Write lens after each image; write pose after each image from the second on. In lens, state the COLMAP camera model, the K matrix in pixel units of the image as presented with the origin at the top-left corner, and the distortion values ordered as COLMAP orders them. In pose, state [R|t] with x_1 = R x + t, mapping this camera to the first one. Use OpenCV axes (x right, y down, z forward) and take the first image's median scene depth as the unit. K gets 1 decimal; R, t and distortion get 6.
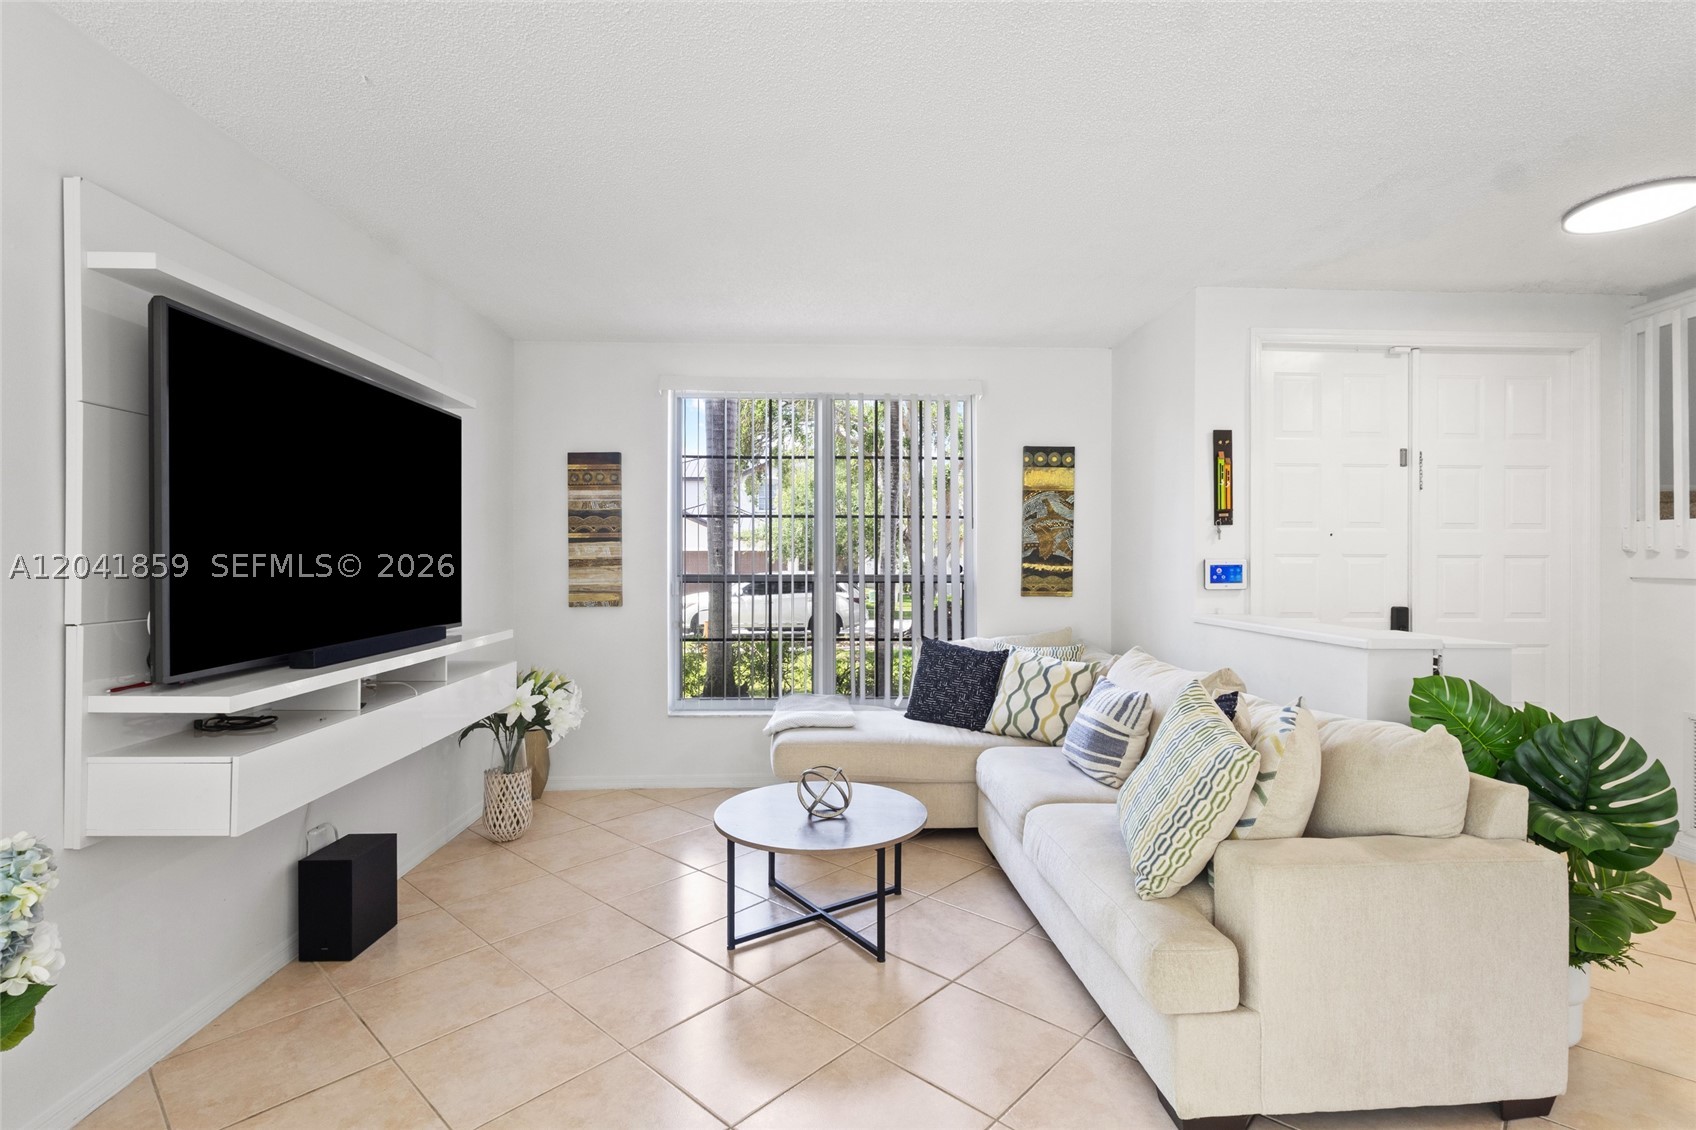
lens RADIAL K [[778.2, 0, 852.9], [0, 778.2, 562.7], [0, 0, 1]] dist [-0.003861, 0.000337]
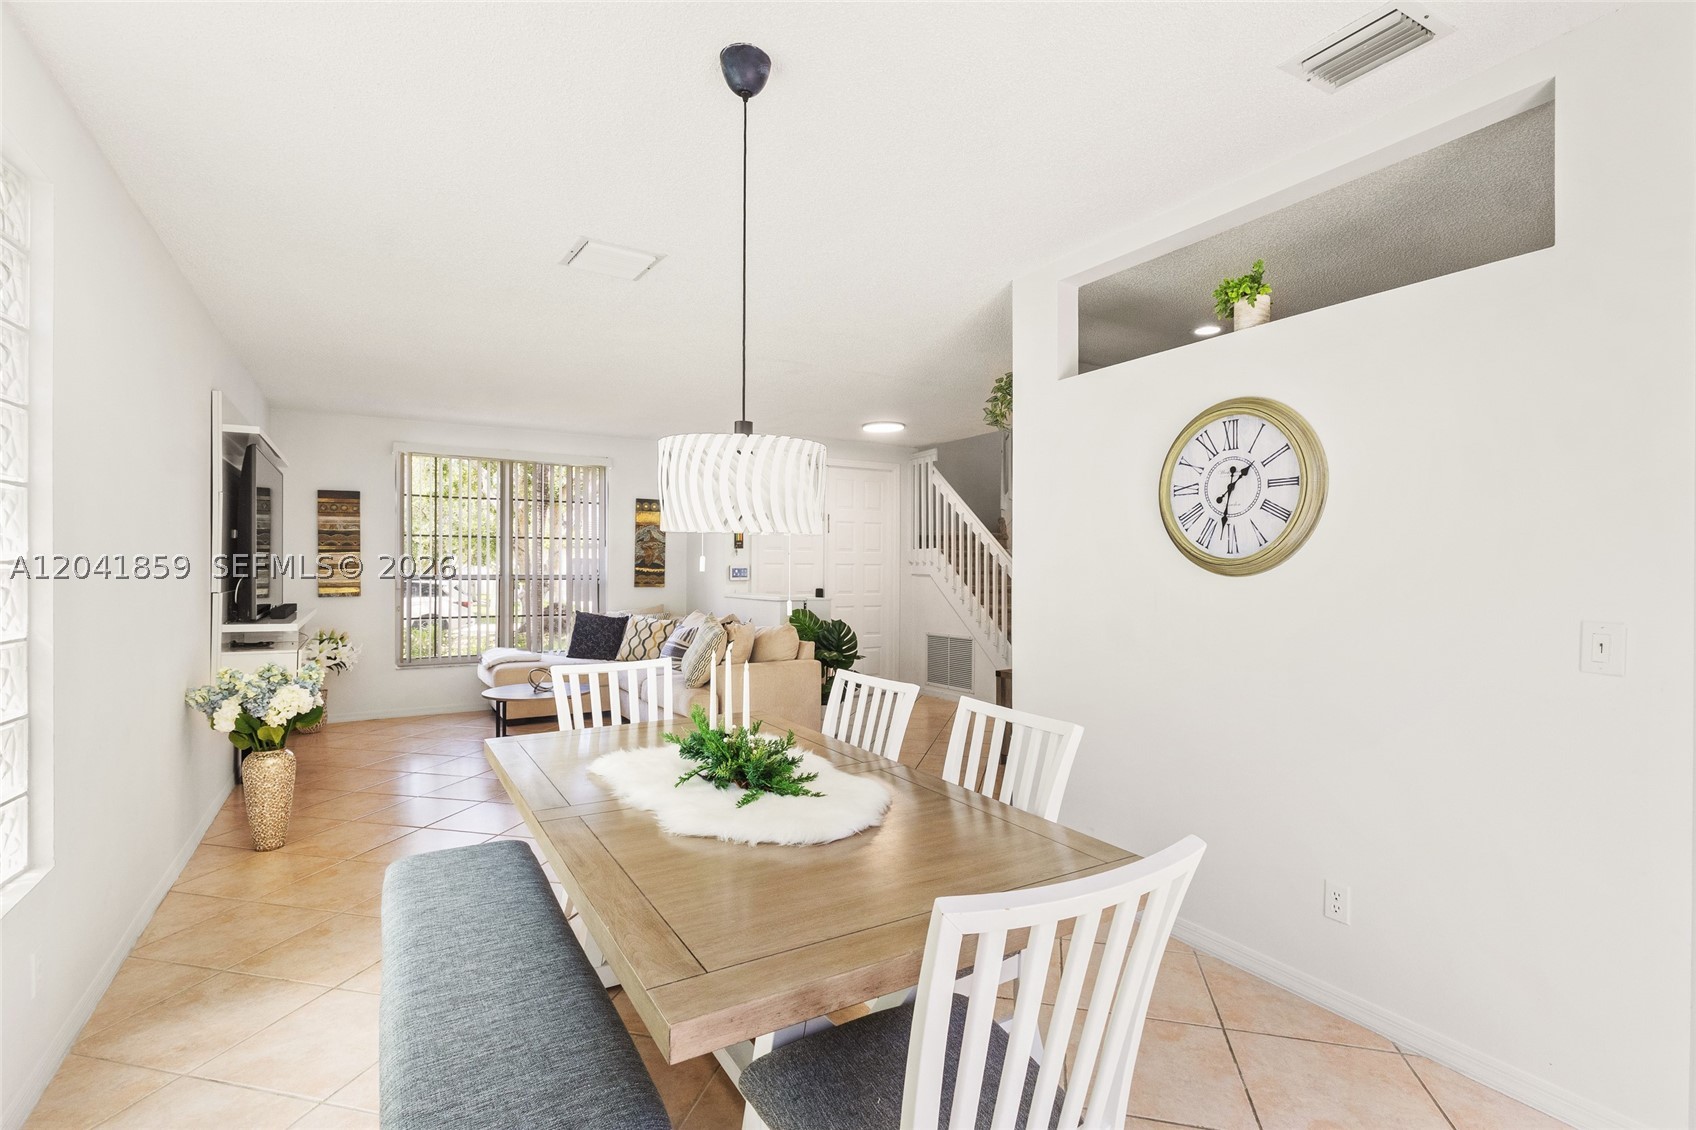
lens RADIAL K [[778.2, 0, 852.1], [0, 778.2, 567.9], [0, 0, 1]] dist [-0.003861, 0.000337]
pose [[0.873725, 0.001808, 0.486416, -0.222877], [-0.000729, 0.999997, -0.002407, 0.006048], [-0.486419, 0.001748, 0.873724, -0.817151]]
